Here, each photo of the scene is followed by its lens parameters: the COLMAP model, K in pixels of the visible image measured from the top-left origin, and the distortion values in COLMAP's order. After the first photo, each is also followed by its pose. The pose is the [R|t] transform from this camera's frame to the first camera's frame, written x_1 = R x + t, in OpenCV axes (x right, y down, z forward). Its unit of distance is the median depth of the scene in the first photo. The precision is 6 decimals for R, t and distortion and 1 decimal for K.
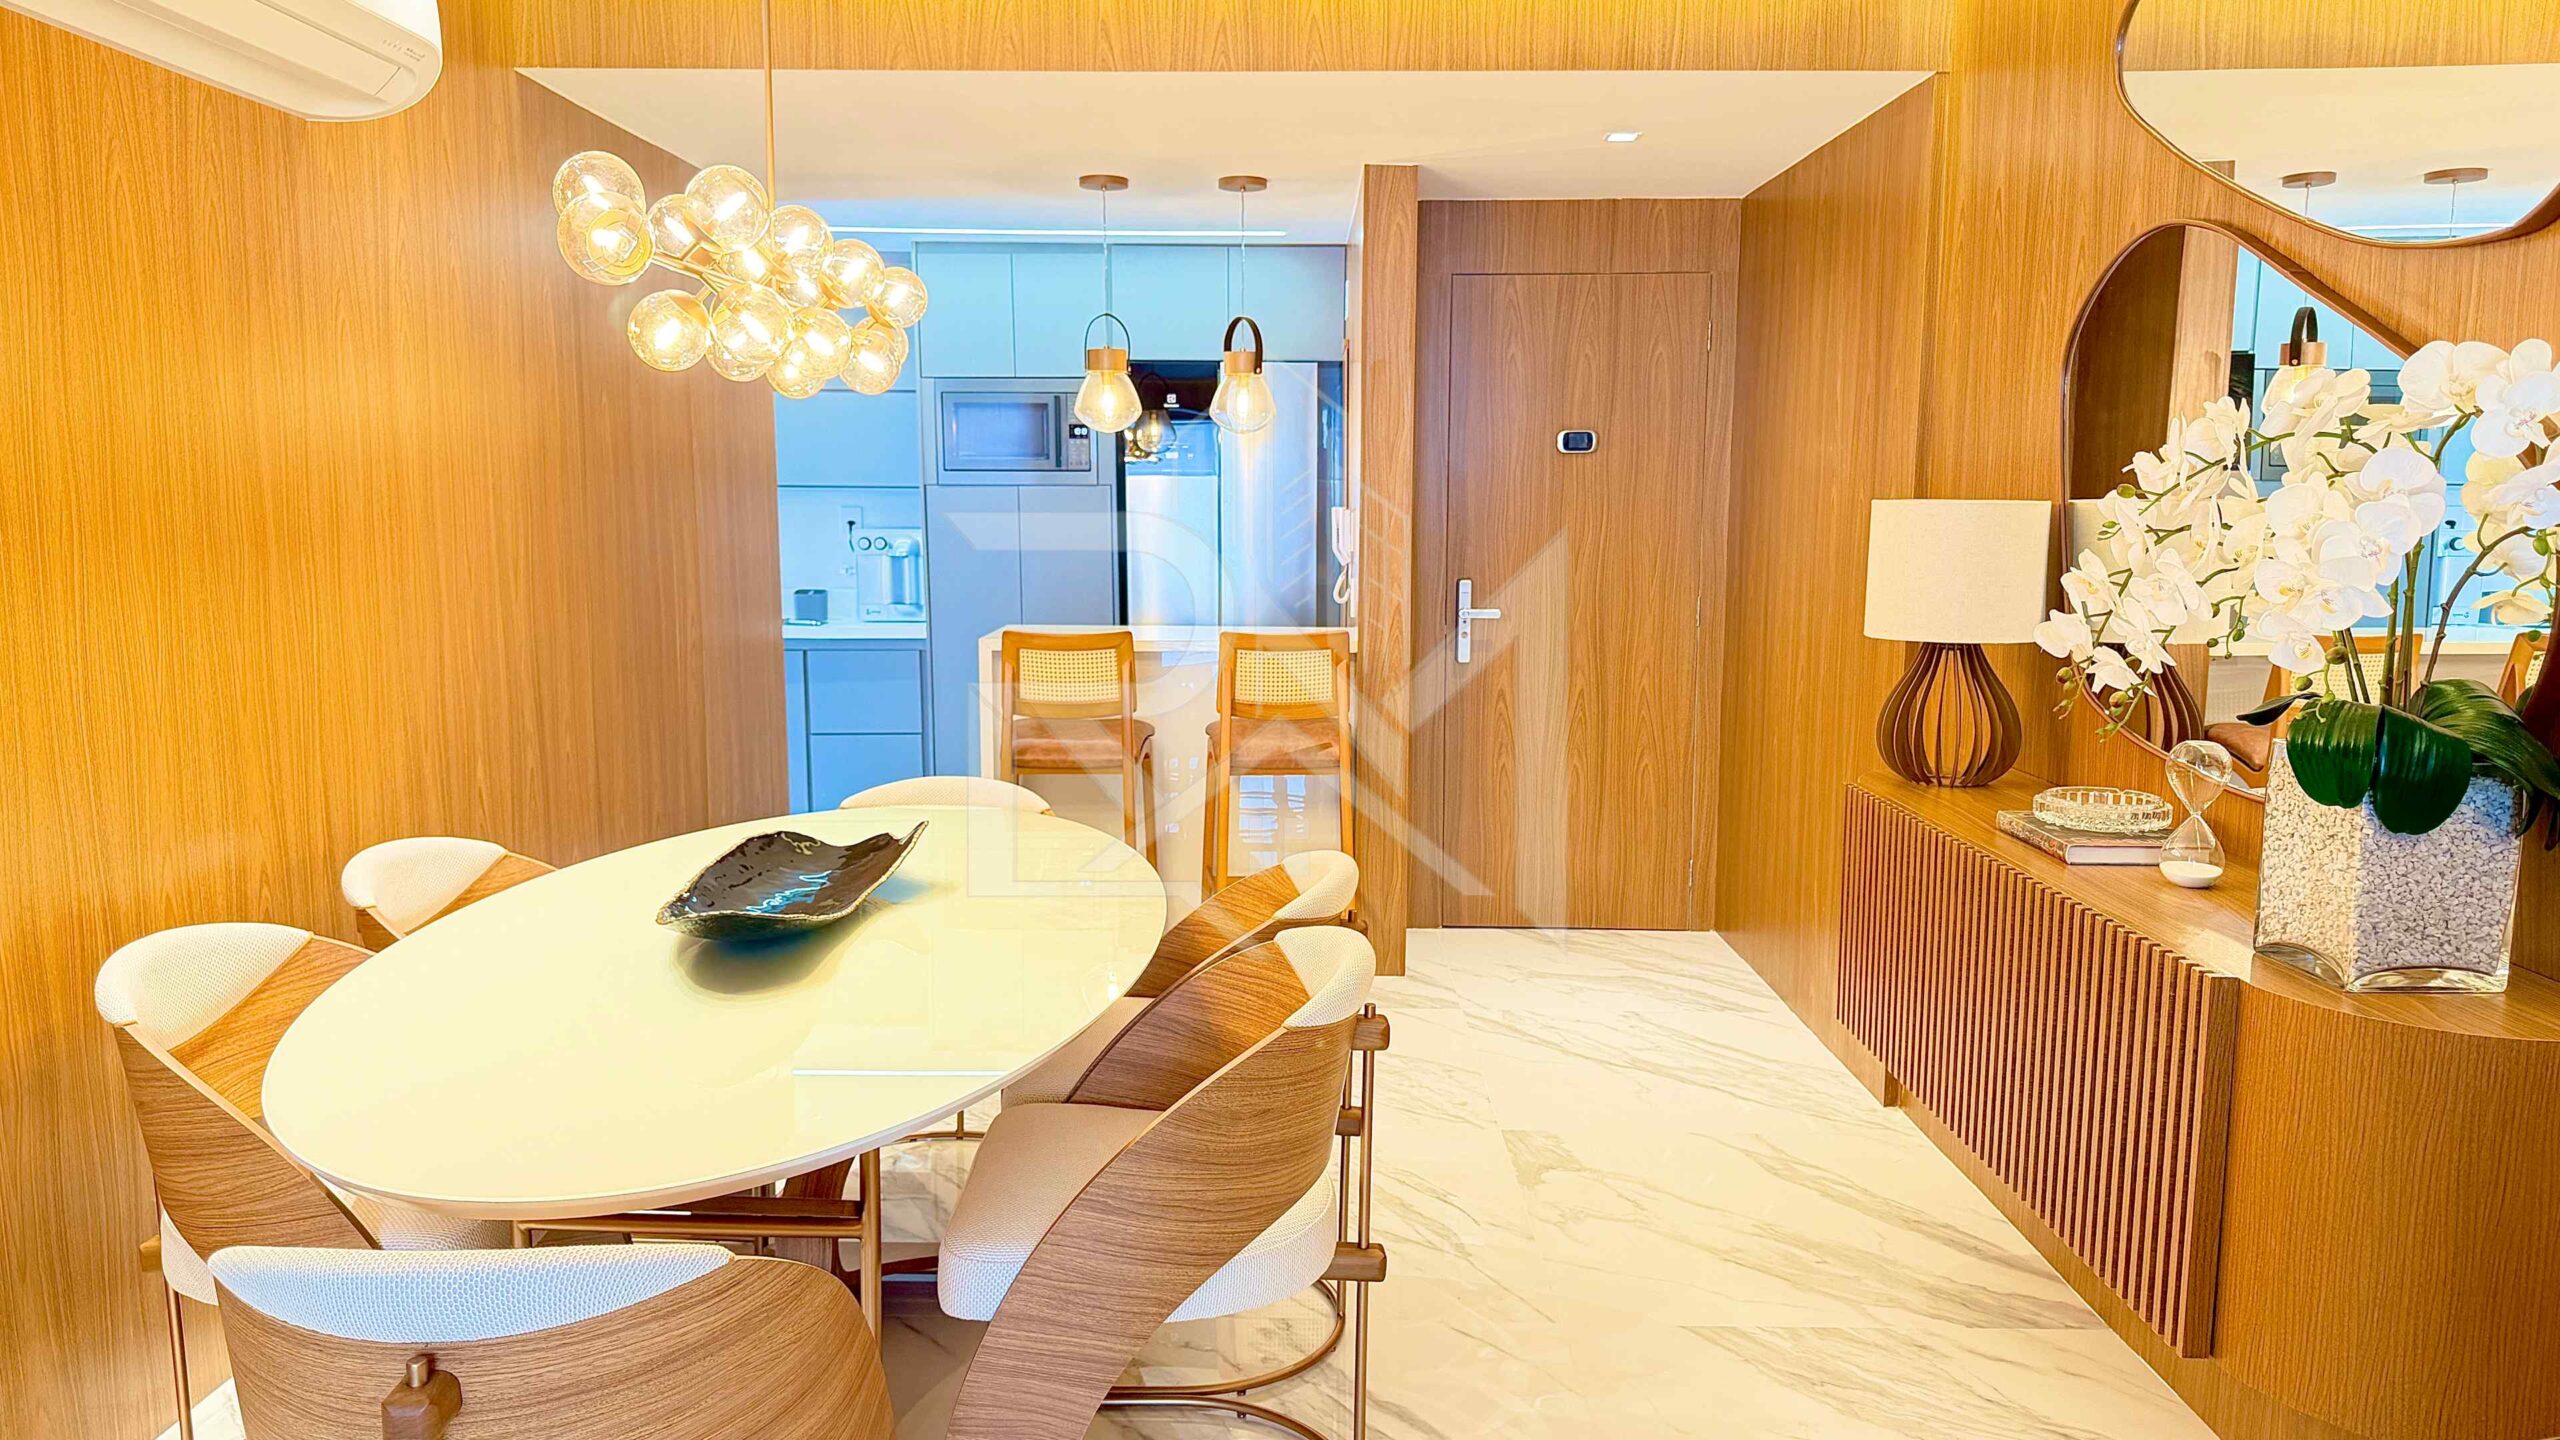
lens RADIAL K [[1830.3, 0, 1246.4], [0, 1830.3, 764.1], [0, 0, 1]] dist [0.025623, -0.012242]
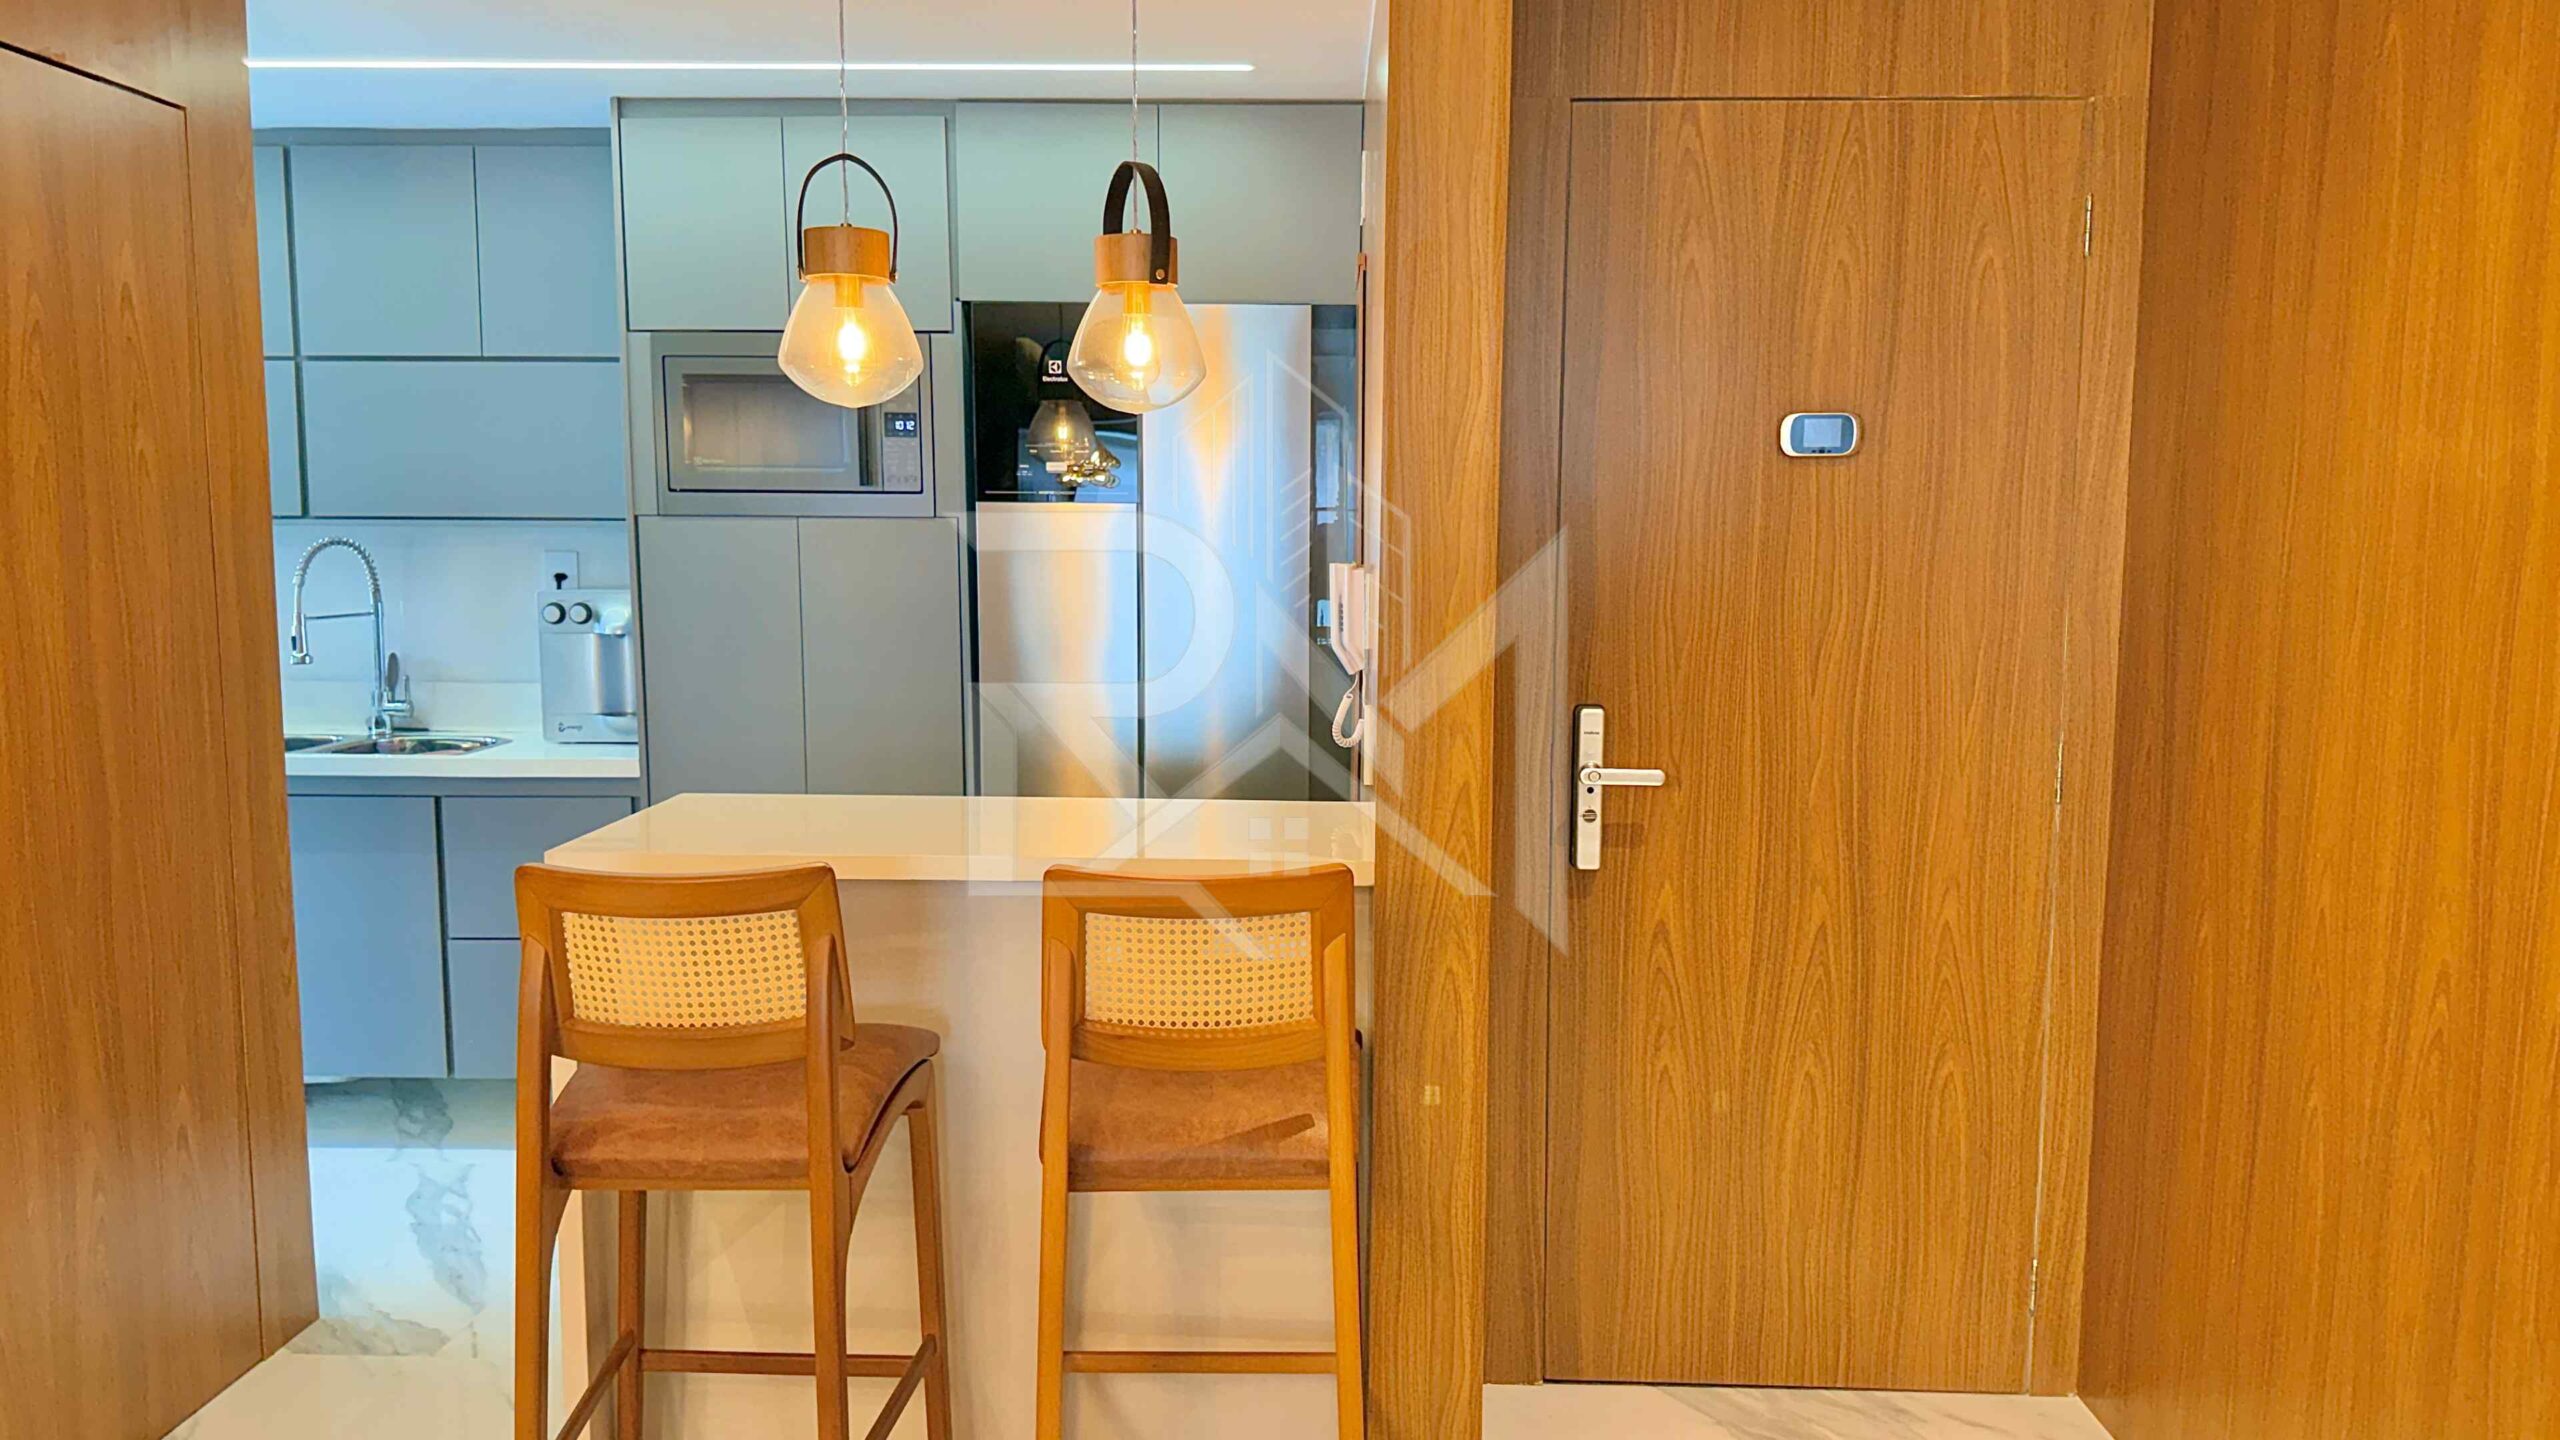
lens RADIAL K [[1830.3, 0, 1280.2], [0, 1830.3, 722.4], [0, 0, 1]] dist [0.025623, -0.012242]
pose [[0.999996, 0.002837, 0.000515, 0.032962], [-0.002816, 0.999327, -0.036565, -0.077083], [-0.000618, 0.036563, 0.999331, 0.488568]]
